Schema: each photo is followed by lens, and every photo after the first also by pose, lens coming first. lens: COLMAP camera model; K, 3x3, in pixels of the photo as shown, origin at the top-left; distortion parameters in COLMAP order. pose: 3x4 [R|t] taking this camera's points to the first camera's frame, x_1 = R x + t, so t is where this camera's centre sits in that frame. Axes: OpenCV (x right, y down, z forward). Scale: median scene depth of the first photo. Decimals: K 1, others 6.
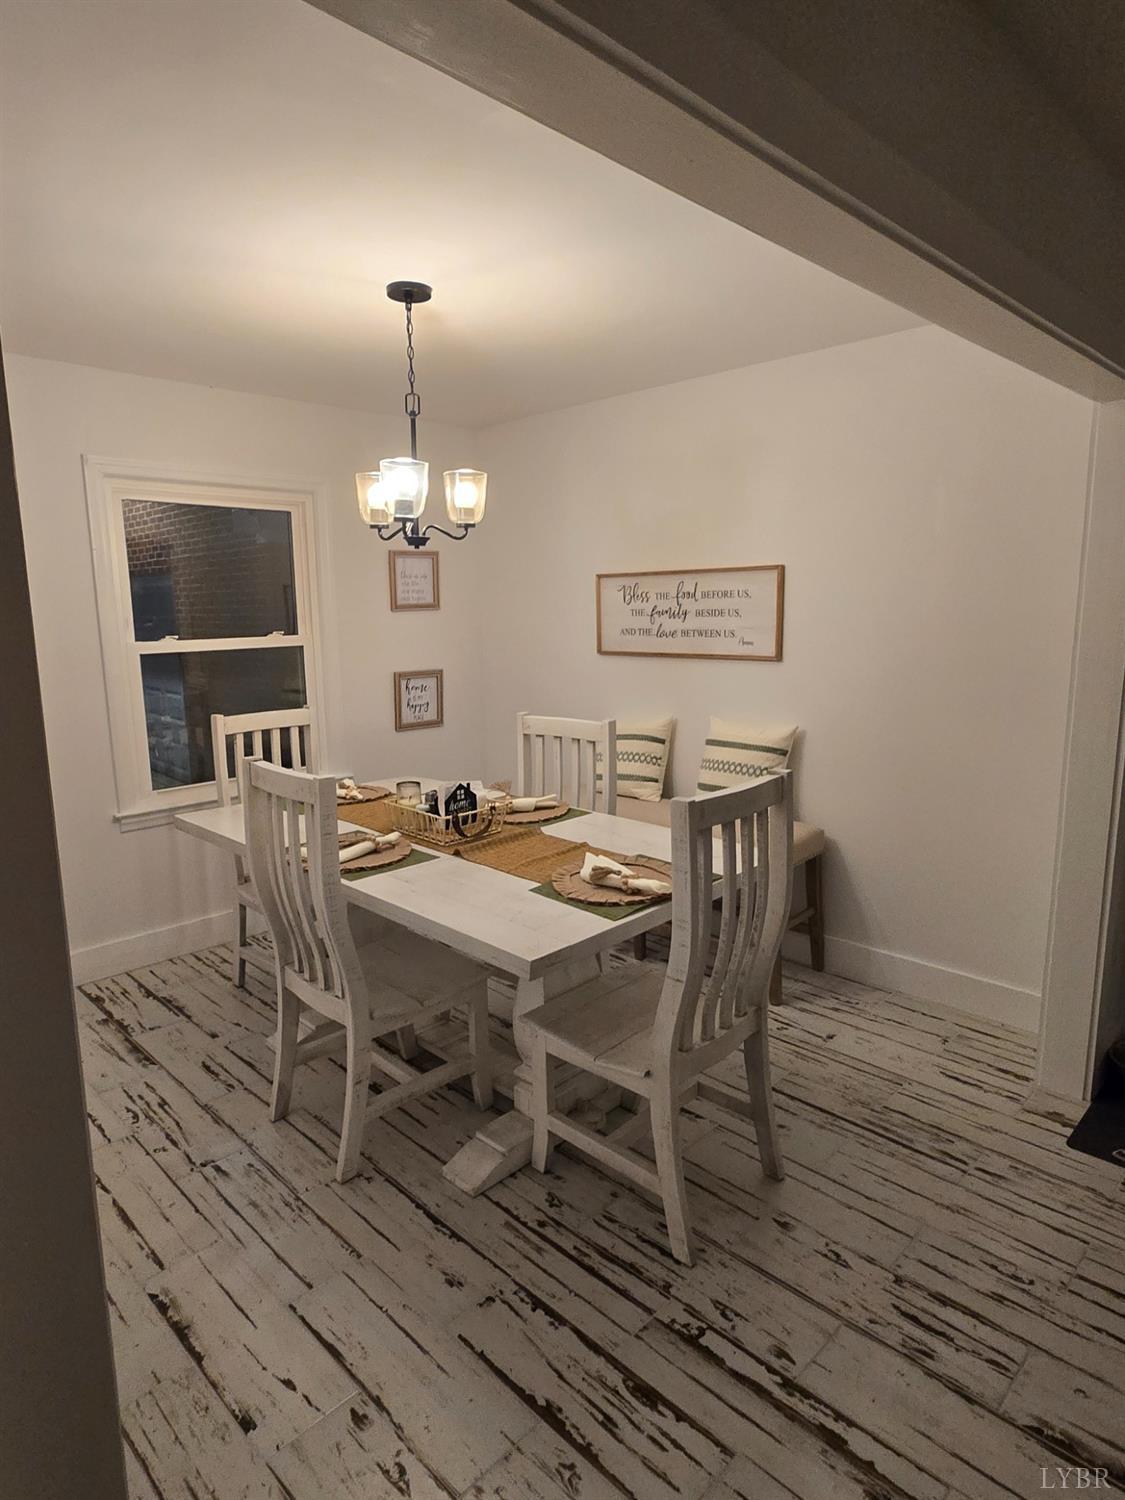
lens RADIAL K [[880.2, 0, 557.1], [0, 880.2, 742.6], [0, 0, 1]] dist [0.003807, -0.005287]
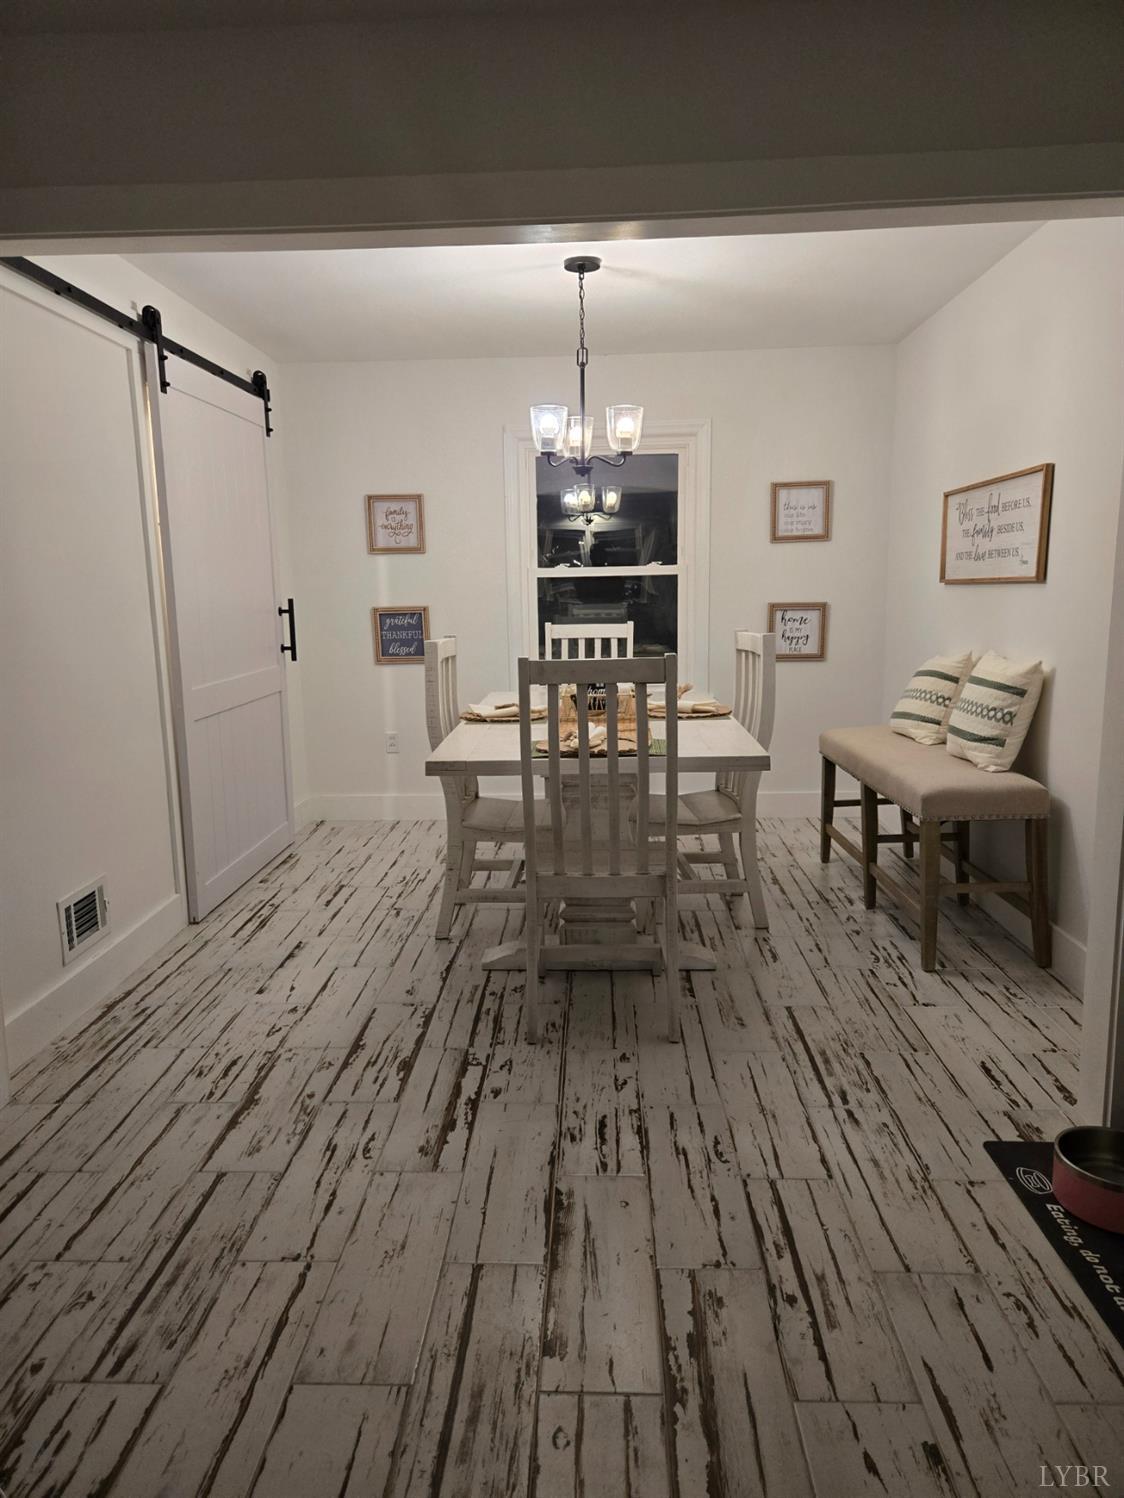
lens RADIAL K [[984.8, 0, 522.2], [0, 984.8, 736.7], [0, 0, 1]] dist [0.045711, -0.022657]
pose [[0.666232, 0.121445, -0.735790, 0.872942], [-0.113871, 0.991648, 0.060569, 0.067329], [0.737000, 0.043432, 0.674496, 0.031520]]
